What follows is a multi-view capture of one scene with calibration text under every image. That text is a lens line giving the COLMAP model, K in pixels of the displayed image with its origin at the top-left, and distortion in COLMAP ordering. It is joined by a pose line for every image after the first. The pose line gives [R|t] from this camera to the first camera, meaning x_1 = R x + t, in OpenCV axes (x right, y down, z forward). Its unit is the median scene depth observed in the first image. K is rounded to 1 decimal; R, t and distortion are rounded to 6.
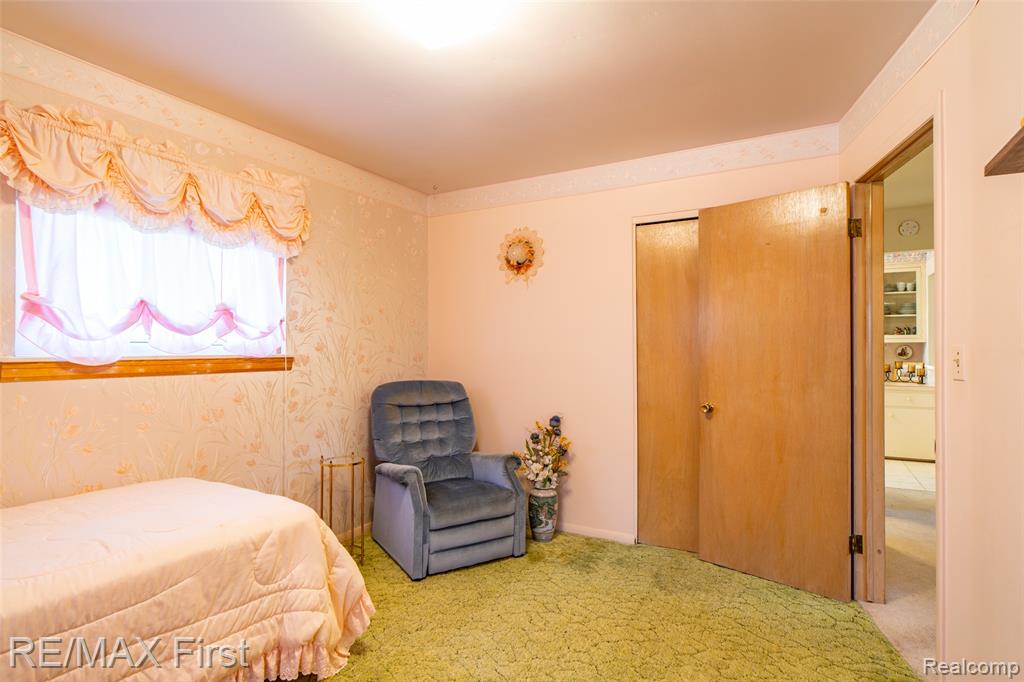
lens RADIAL K [[538.9, 0, 512.9], [0, 538.9, 350.3], [0, 0, 1]] dist [-0.003468, -0.000957]
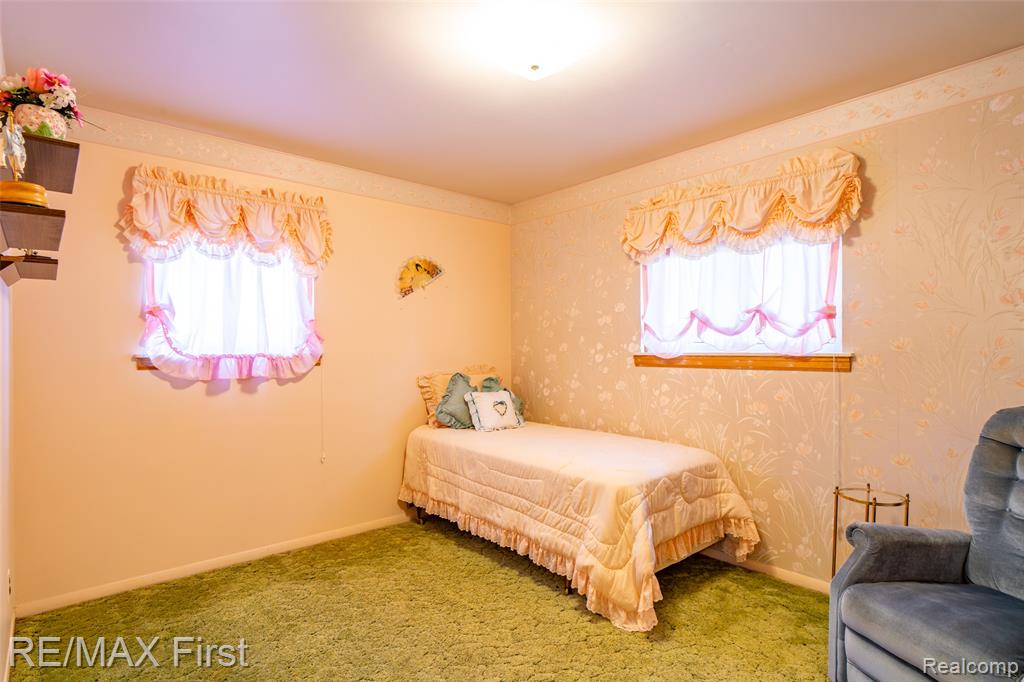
lens RADIAL K [[538.9, 0, 512.9], [0, 538.9, 350.3], [0, 0, 1]] dist [-0.003468, -0.000957]
pose [[-0.364904, 0.015108, -0.930922, 0.652277], [0.013546, 0.999849, 0.010917, -0.014596], [0.930947, -0.008627, -0.365054, 0.946146]]
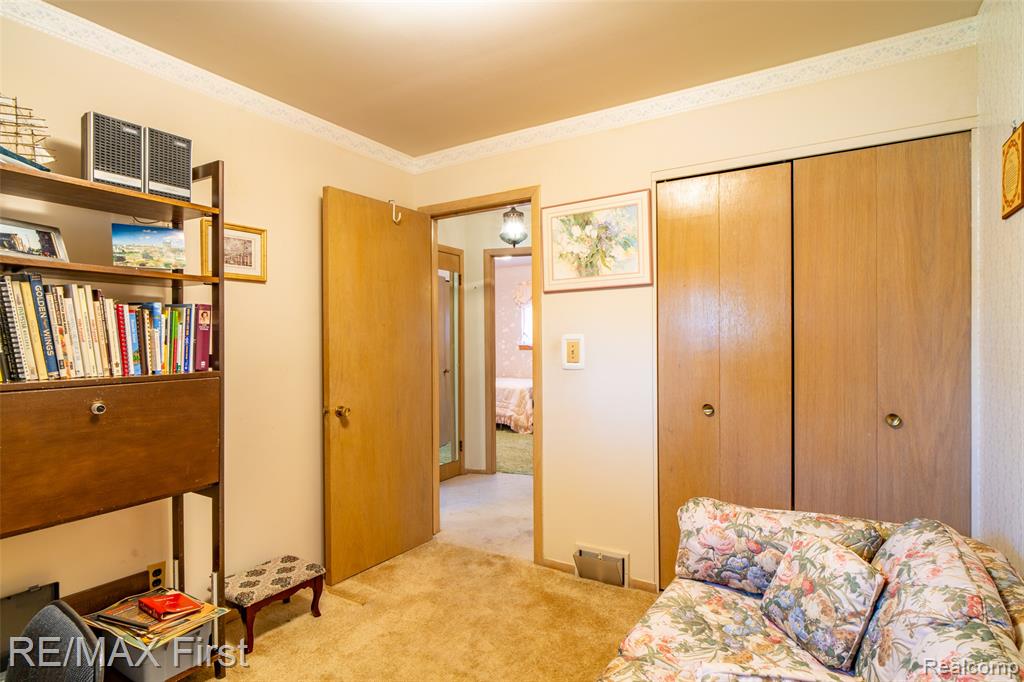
lens RADIAL K [[538.9, 0, 512.9], [0, 538.9, 350.3], [0, 0, 1]] dist [-0.003468, -0.000957]
pose [[-0.077699, 0.020063, -0.996775, 2.567478], [0.009375, 0.999768, 0.019393, -0.016916], [0.996933, -0.007838, -0.077869, 0.950987]]
